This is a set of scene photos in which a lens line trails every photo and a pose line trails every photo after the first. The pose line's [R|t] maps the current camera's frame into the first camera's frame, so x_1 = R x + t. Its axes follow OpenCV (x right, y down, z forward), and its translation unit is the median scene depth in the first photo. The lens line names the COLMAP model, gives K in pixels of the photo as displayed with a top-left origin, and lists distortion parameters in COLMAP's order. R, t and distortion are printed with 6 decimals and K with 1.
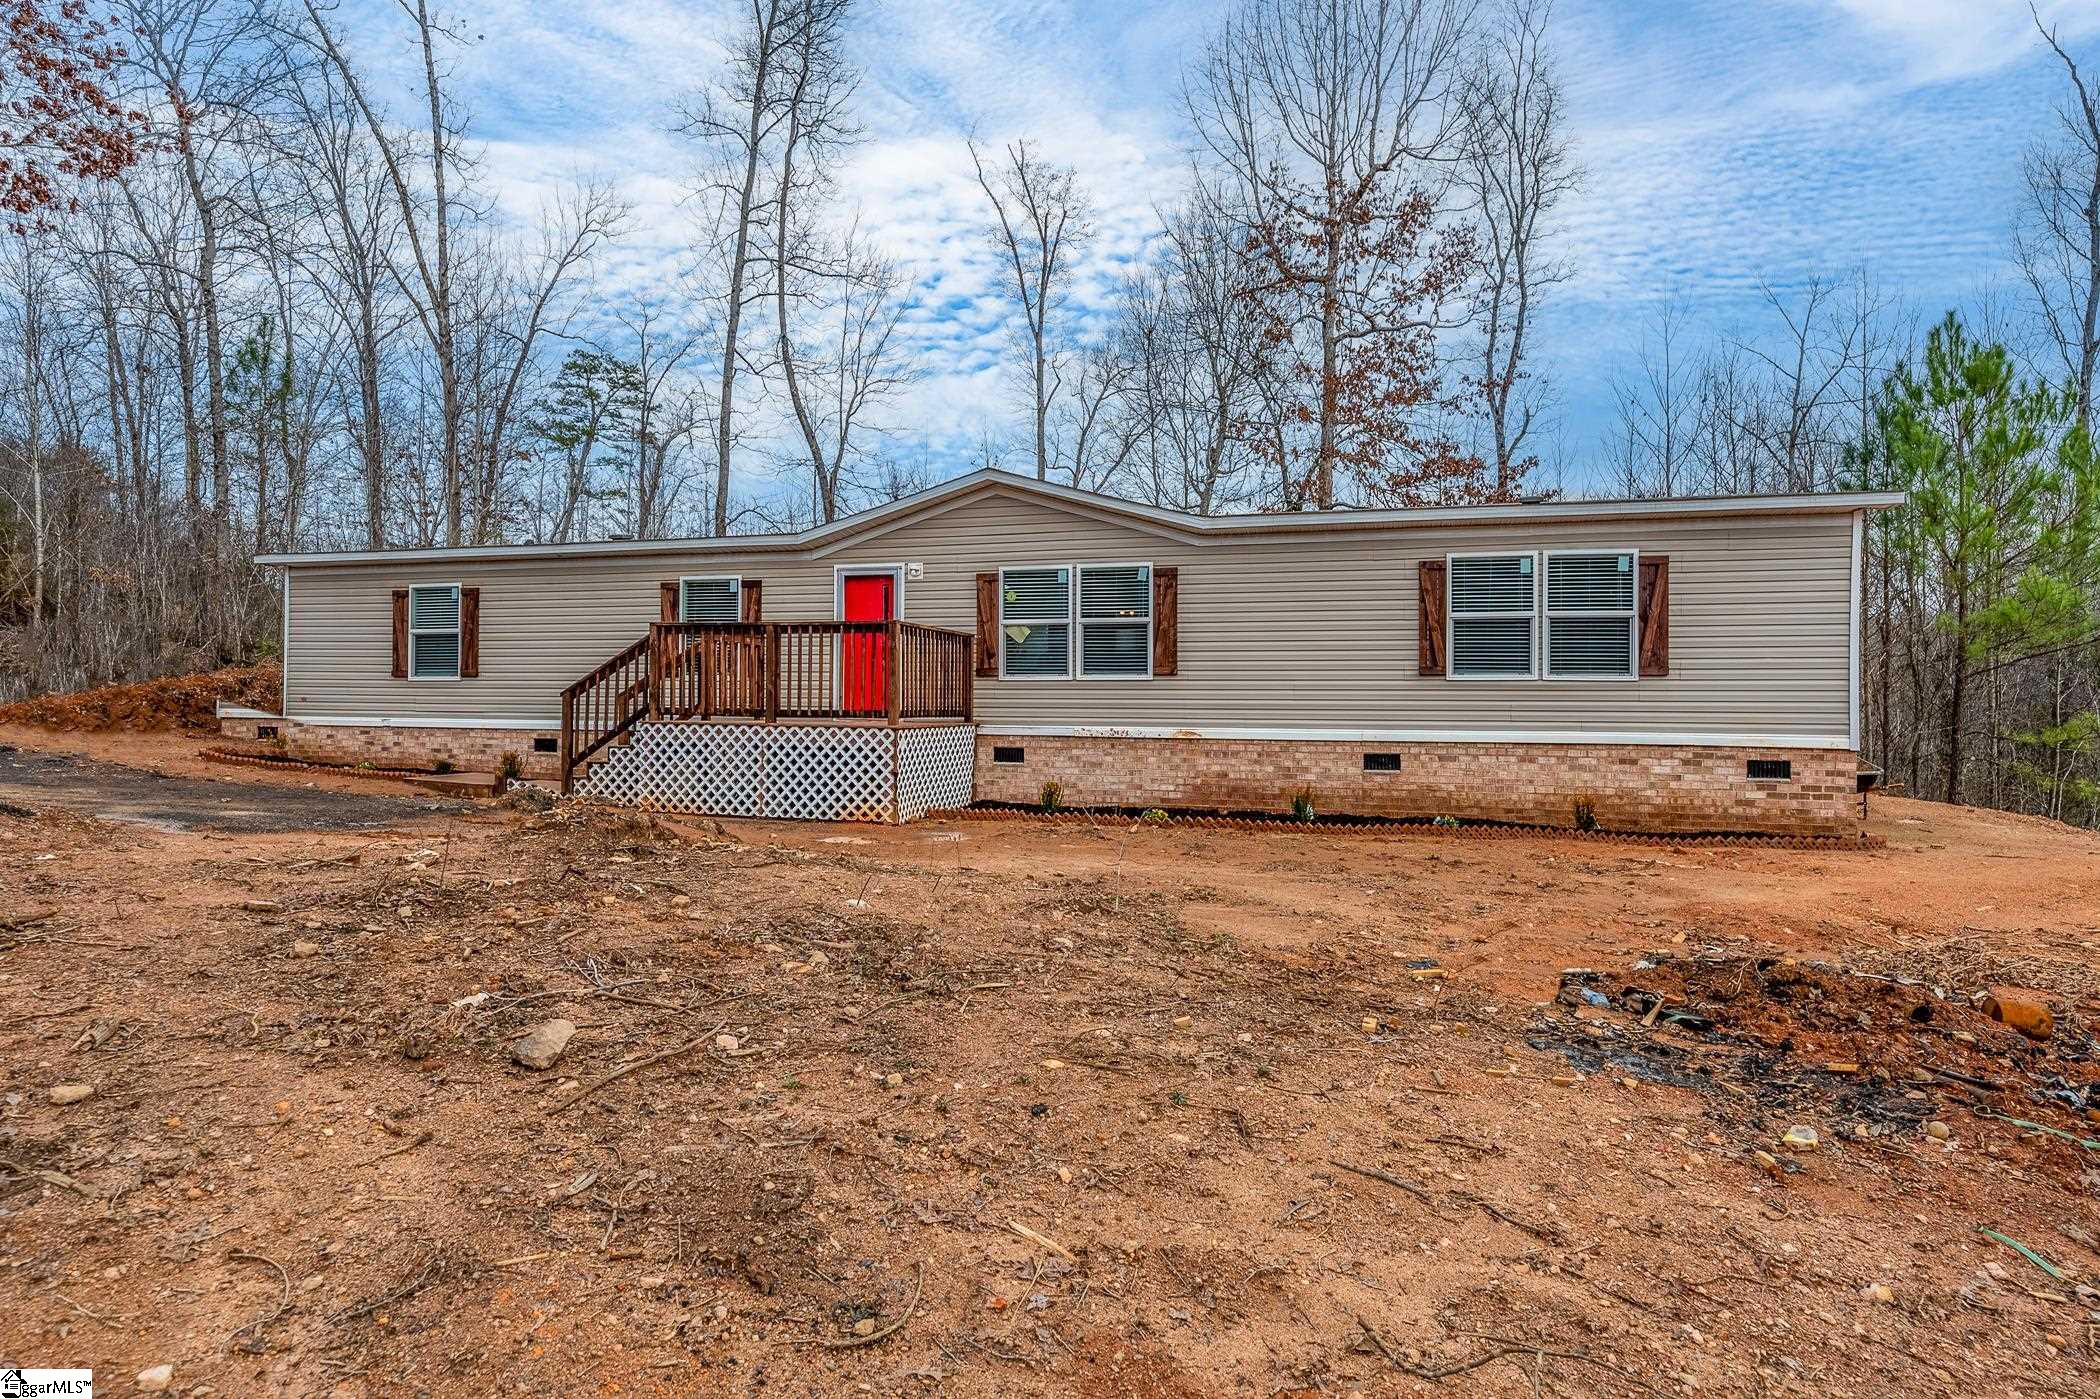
lens RADIAL K [[1111.7, 0, 987.5], [0, 1111.7, 674.6], [0, 0, 1]] dist [-0.001125, -0.000305]
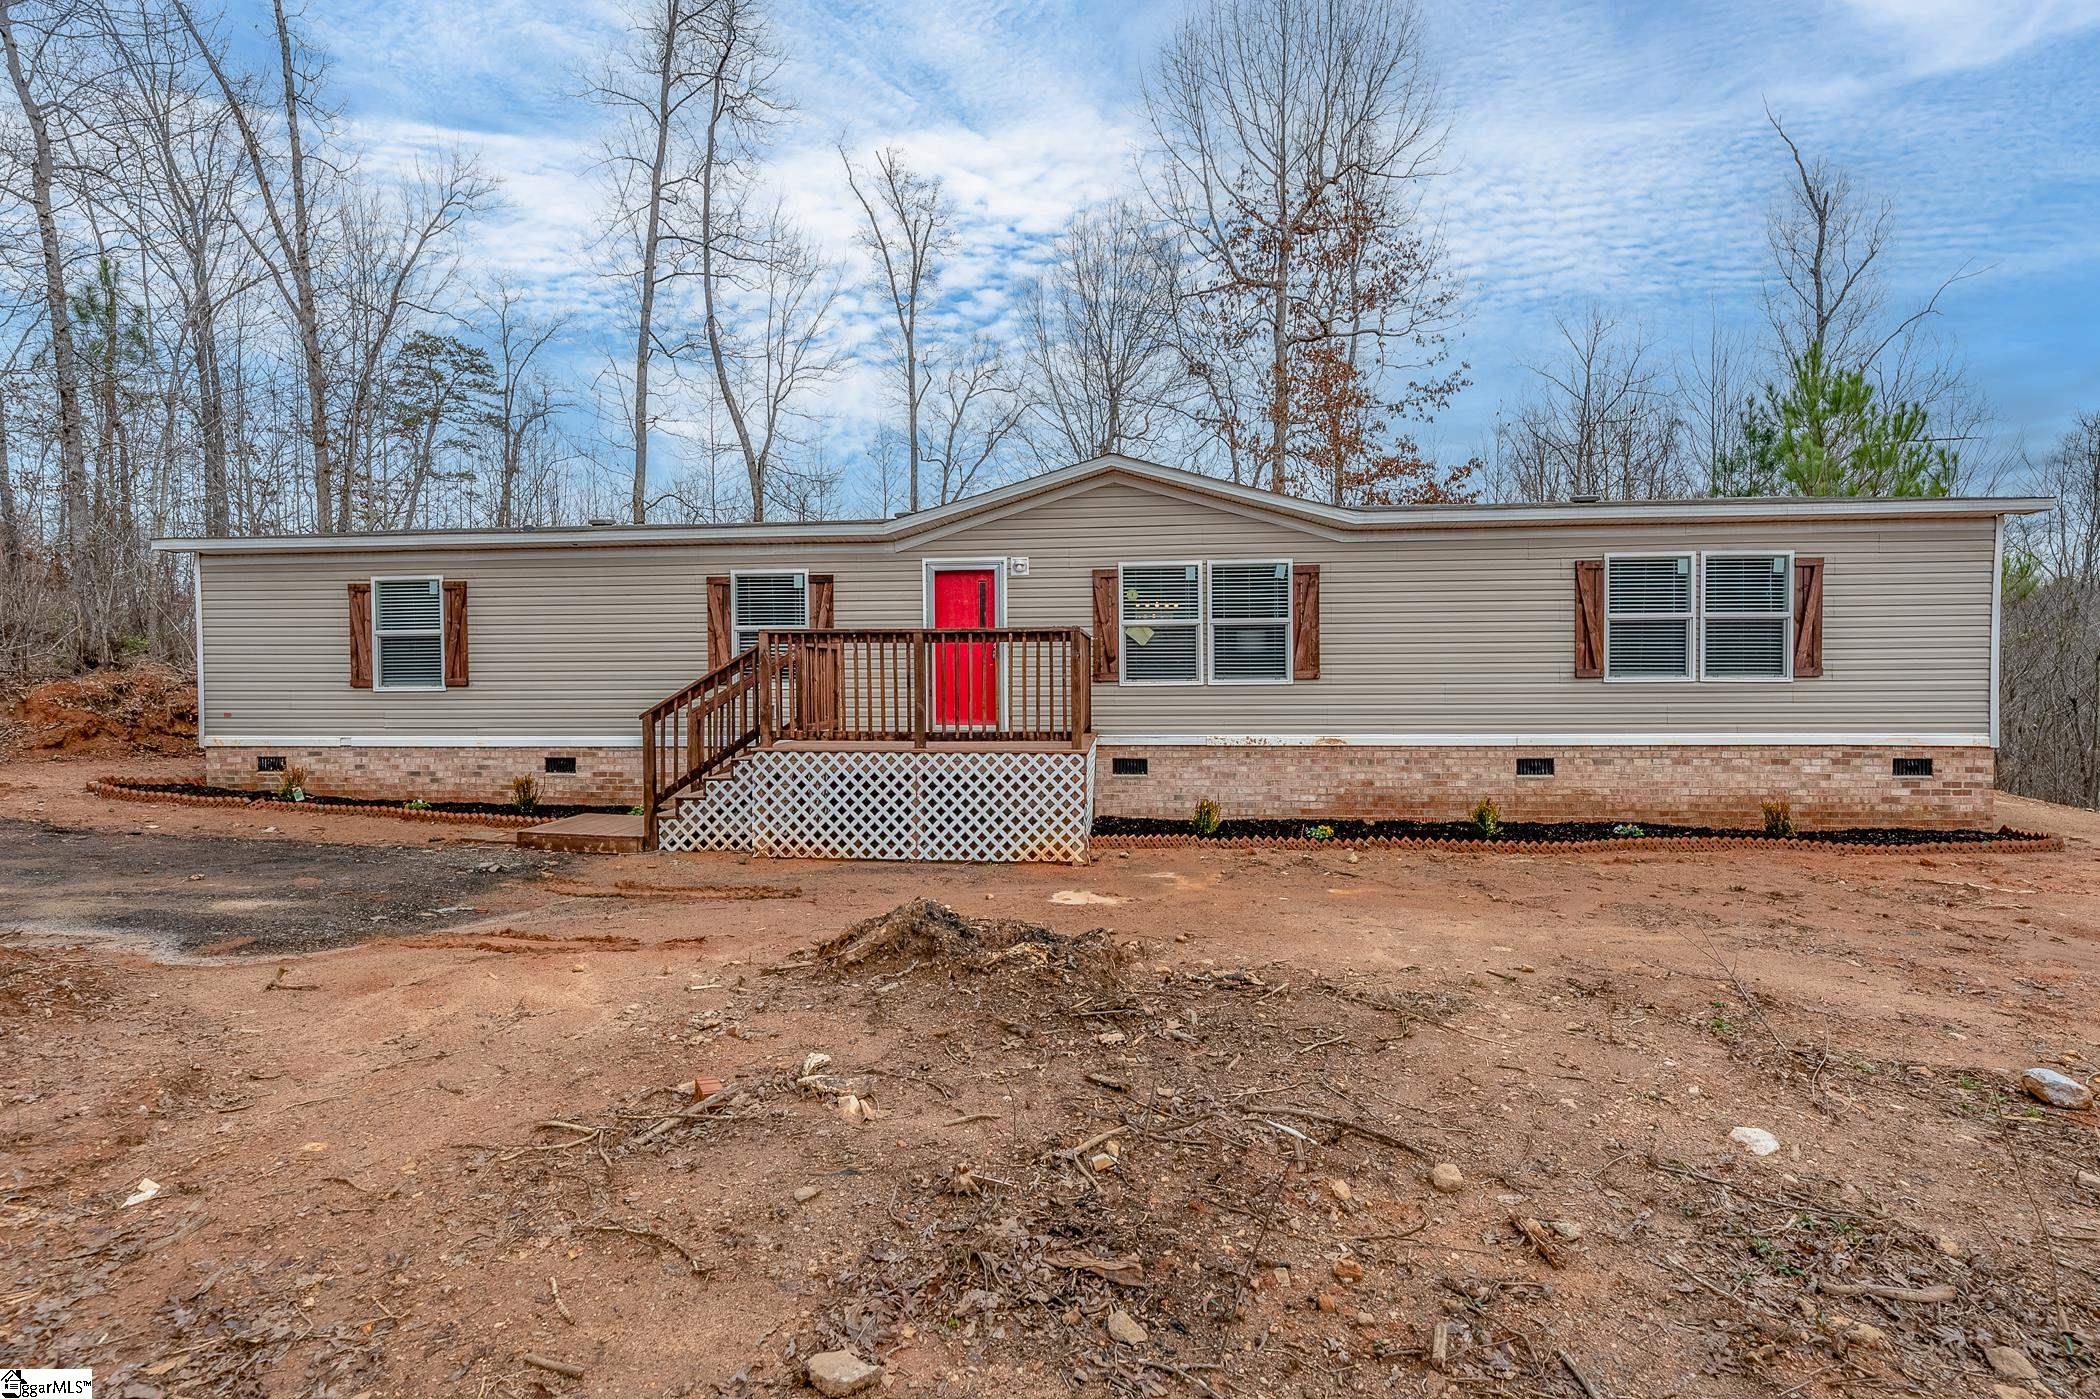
lens RADIAL K [[1011.9, 0, 1052.7], [0, 1011.9, 684.6], [0, 0, 1]] dist [-0.000835, -0.000562]
pose [[0.981324, -0.017275, 0.191584, -0.215087], [0.011011, 0.999371, 0.033712, -0.026285], [-0.192046, -0.030973, 0.980897, 0.198954]]
